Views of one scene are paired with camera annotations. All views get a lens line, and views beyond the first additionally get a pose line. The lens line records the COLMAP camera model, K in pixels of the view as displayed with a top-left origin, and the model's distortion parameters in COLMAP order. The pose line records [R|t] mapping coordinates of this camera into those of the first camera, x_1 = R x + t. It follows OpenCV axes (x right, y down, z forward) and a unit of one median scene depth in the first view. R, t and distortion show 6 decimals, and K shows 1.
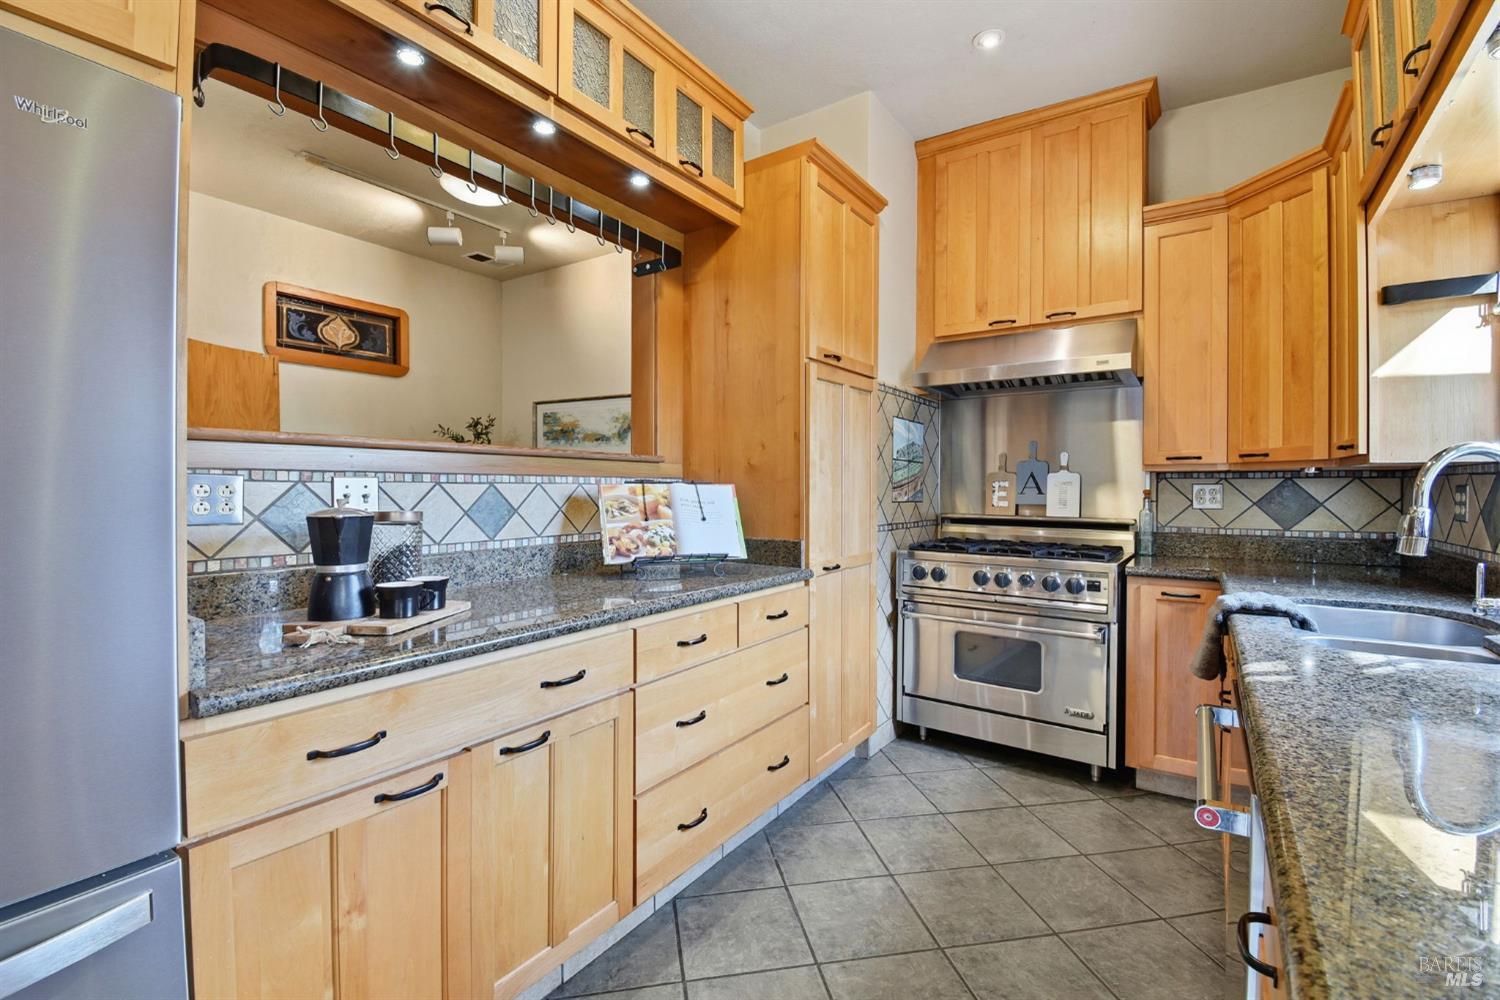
lens RADIAL K [[671.0, 0, 750.4], [0, 671.0, 499.4], [0, 0, 1]] dist [-0.008920, -0.009221]
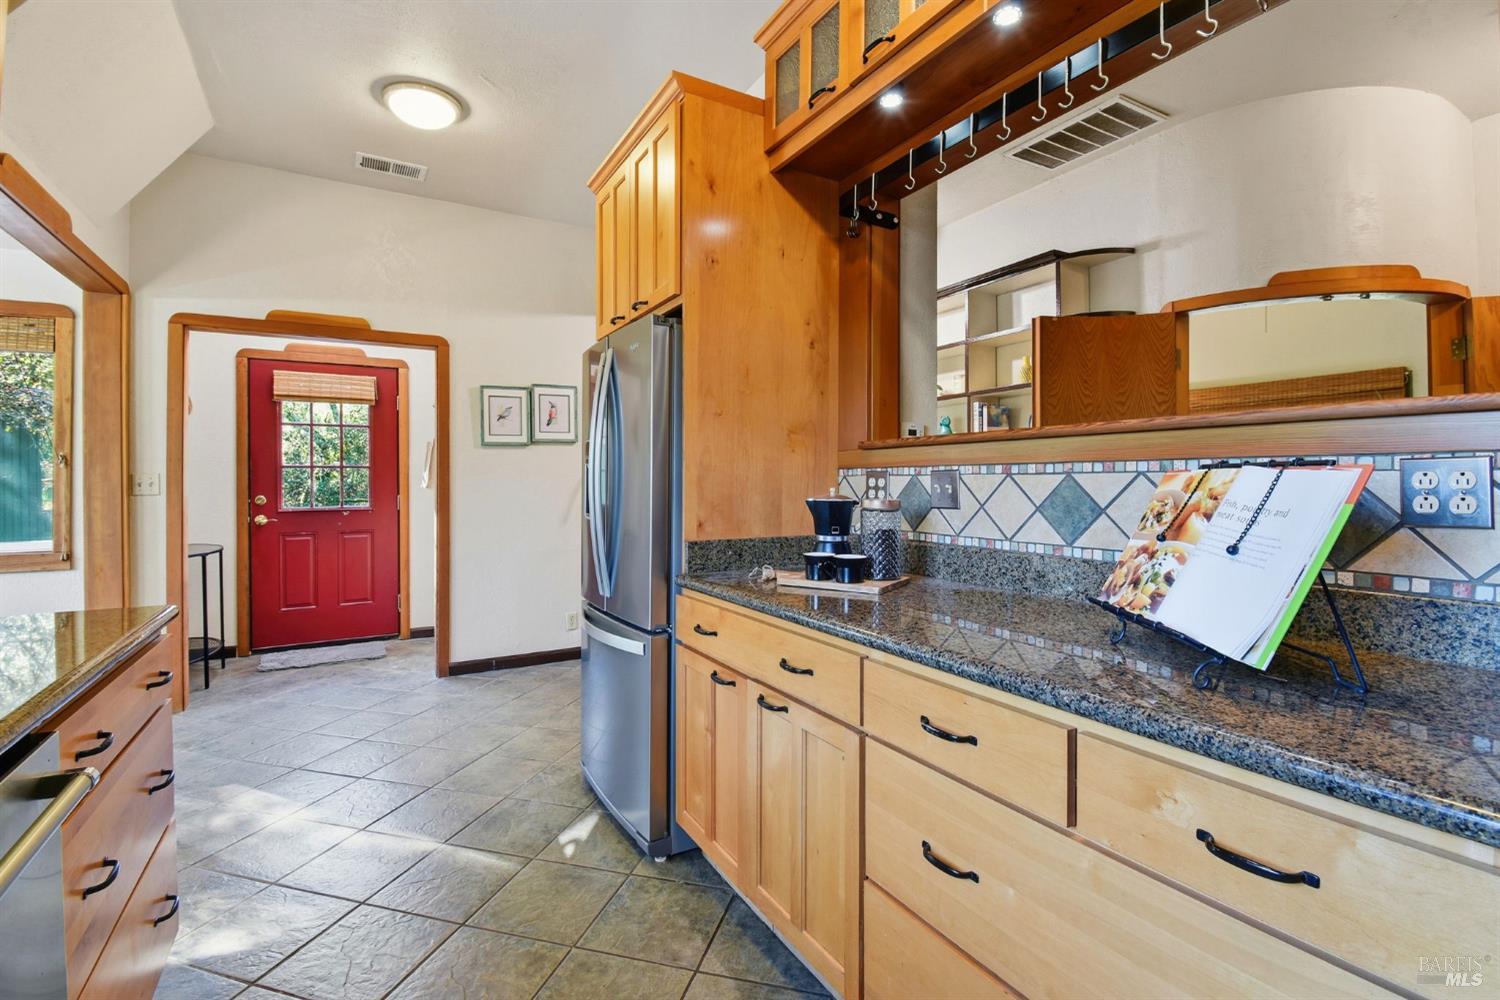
lens RADIAL K [[671.0, 0, 756.3], [0, 671.0, 491.4], [0, 0, 1]] dist [-0.008920, -0.009221]
pose [[-0.446967, 0.011175, -0.894480, 0.367894], [-0.015208, 0.999683, 0.020089, -0.009992], [0.894421, 0.022582, -0.446656, 0.782150]]
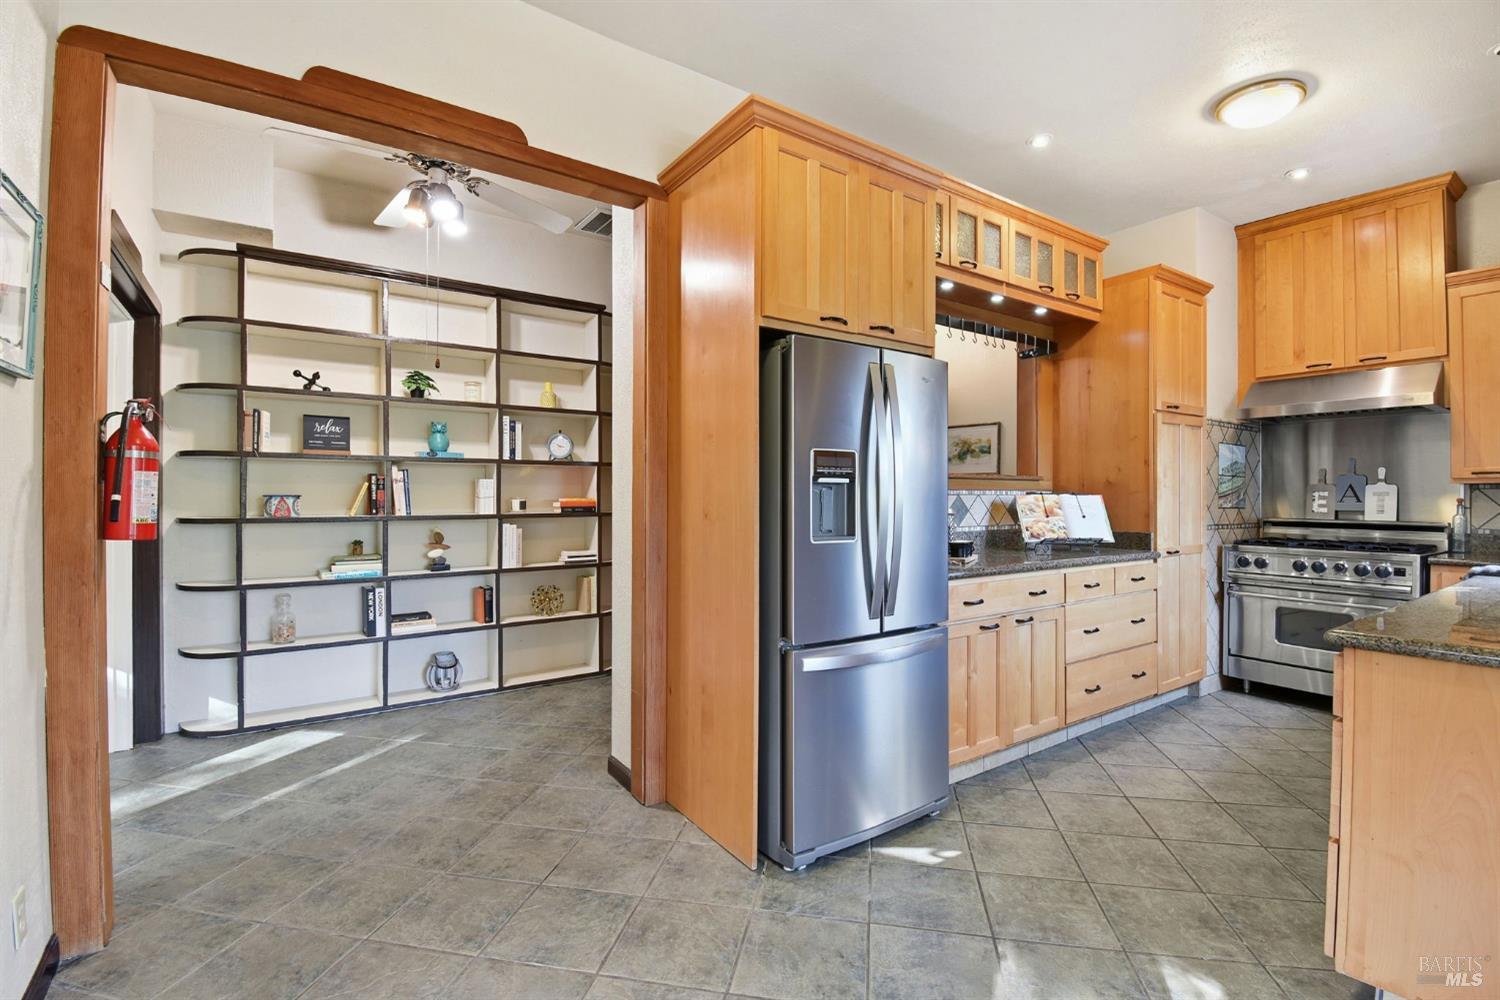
lens RADIAL K [[671.0, 0, 749.4], [0, 671.0, 494.0], [0, 0, 1]] dist [-0.008920, -0.009221]
pose [[0.928236, -0.001779, -0.371989, -0.182770], [-0.006172, 0.999777, -0.020182, 0.010308], [0.371942, 0.021030, 0.928018, -0.650522]]
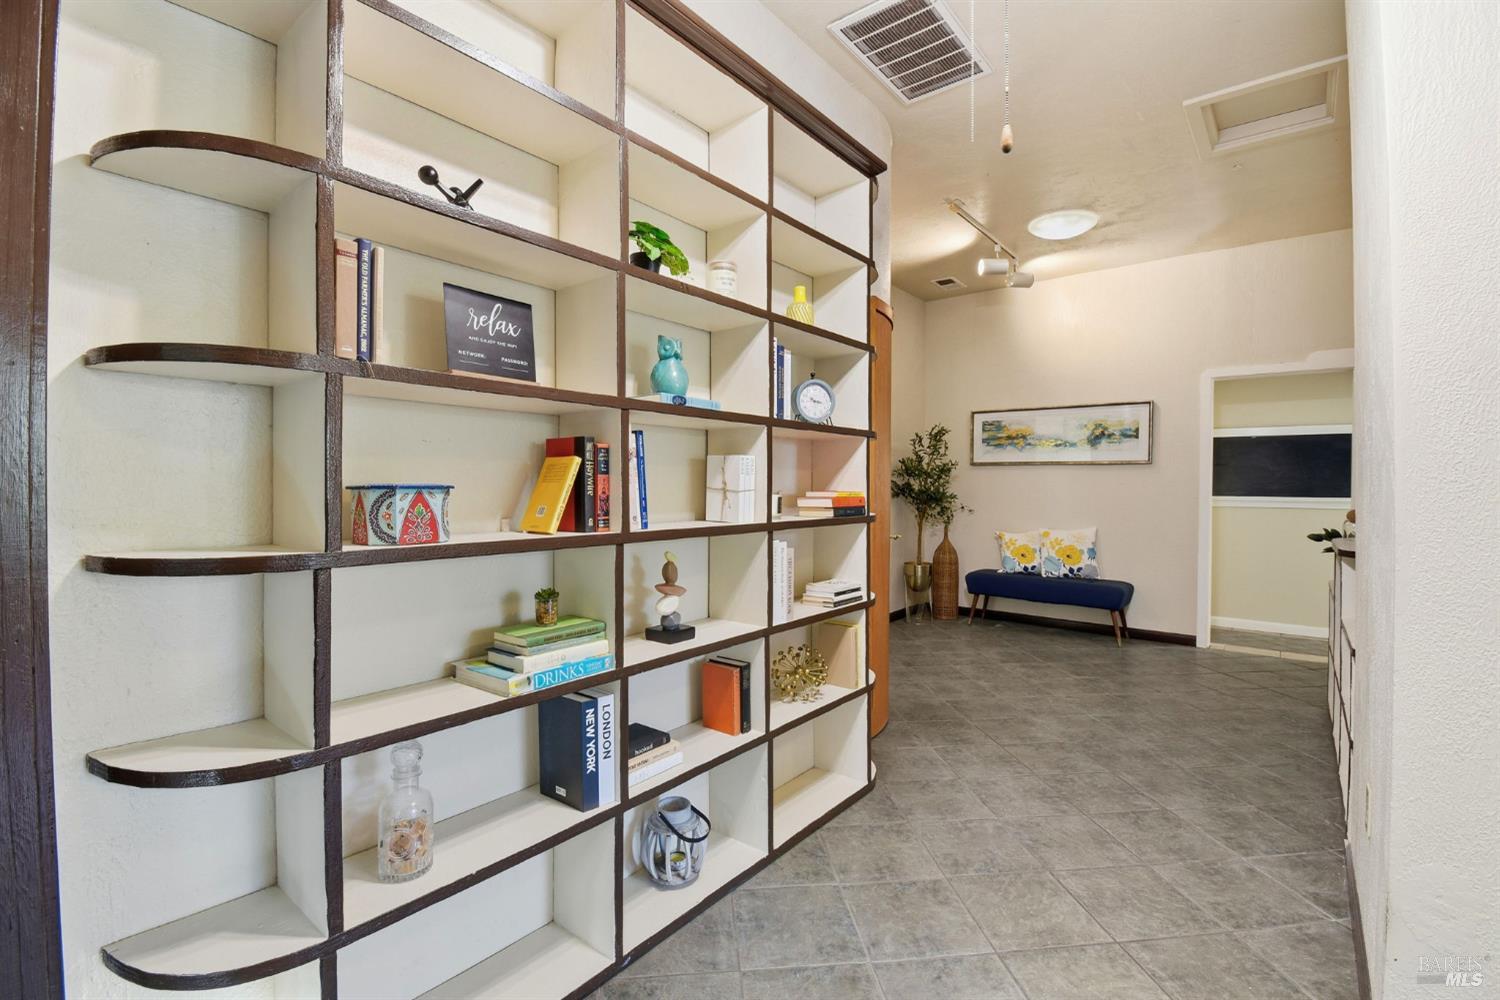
lens RADIAL K [[671.0, 0, 743.6], [0, 671.0, 488.3], [0, 0, 1]] dist [-0.008920, -0.009221]
pose [[0.995660, 0.002909, -0.093023, -1.214945], [-0.004413, 0.999863, -0.015961, 0.001159], [0.092964, 0.016302, 0.995536, -0.252571]]
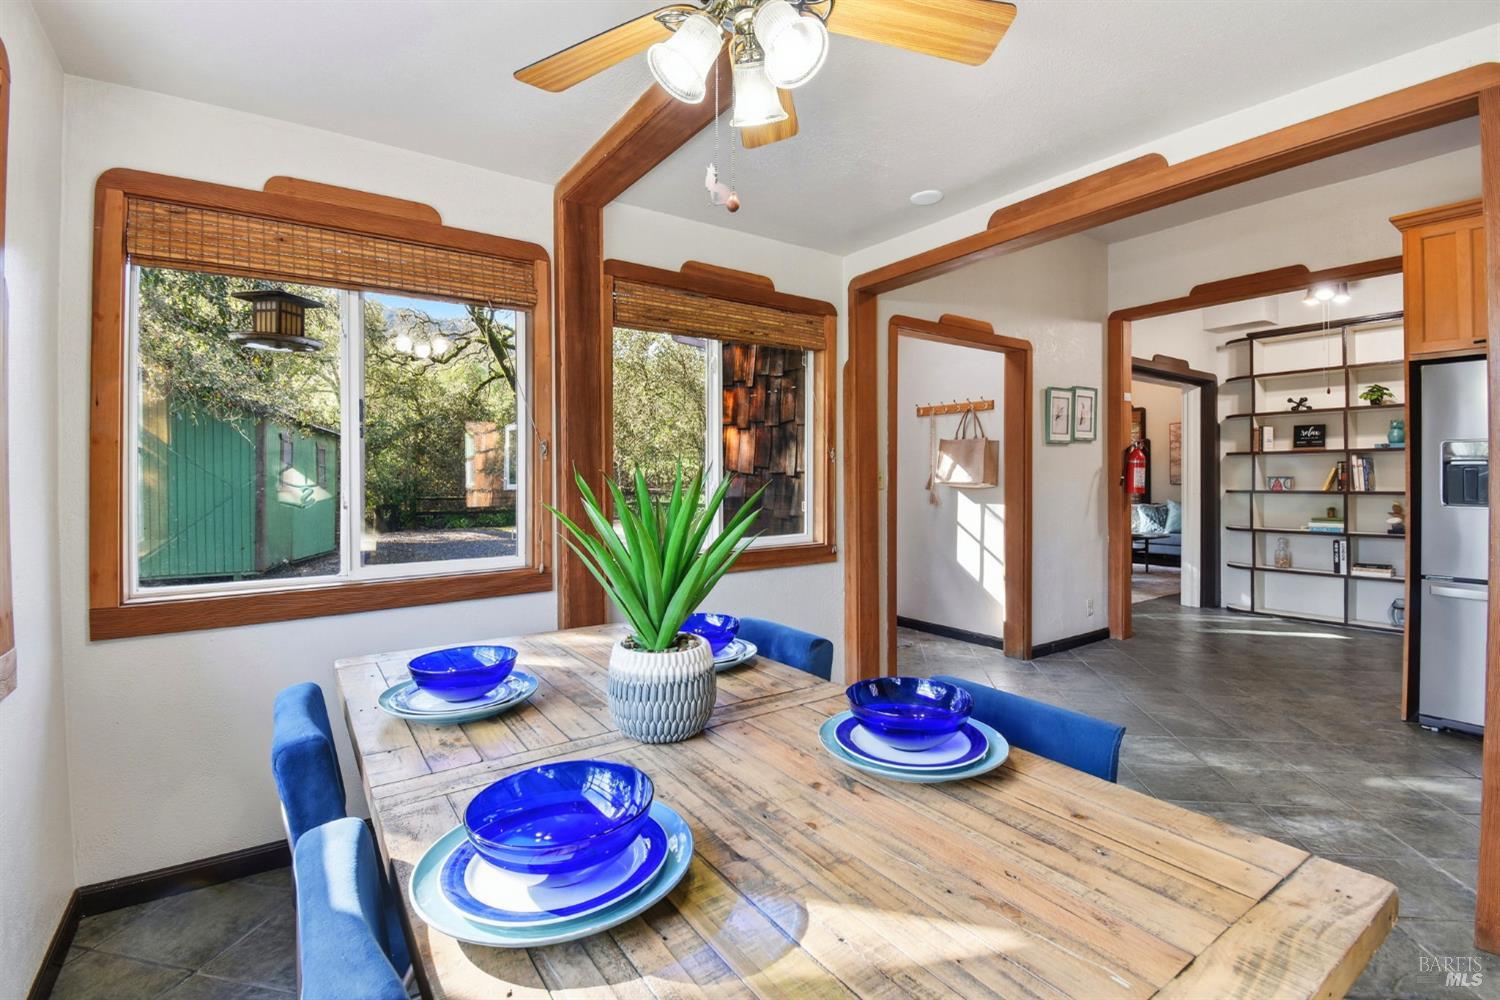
lens RADIAL K [[671.0, 0, 744.4], [0, 671.0, 485.4], [0, 0, 1]] dist [-0.008920, -0.009221]
pose [[-0.372625, 0.006670, -0.927958, 1.082669], [-0.015832, 0.999783, 0.013543, 0.017536], [0.927847, 0.019738, -0.372439, -0.575317]]
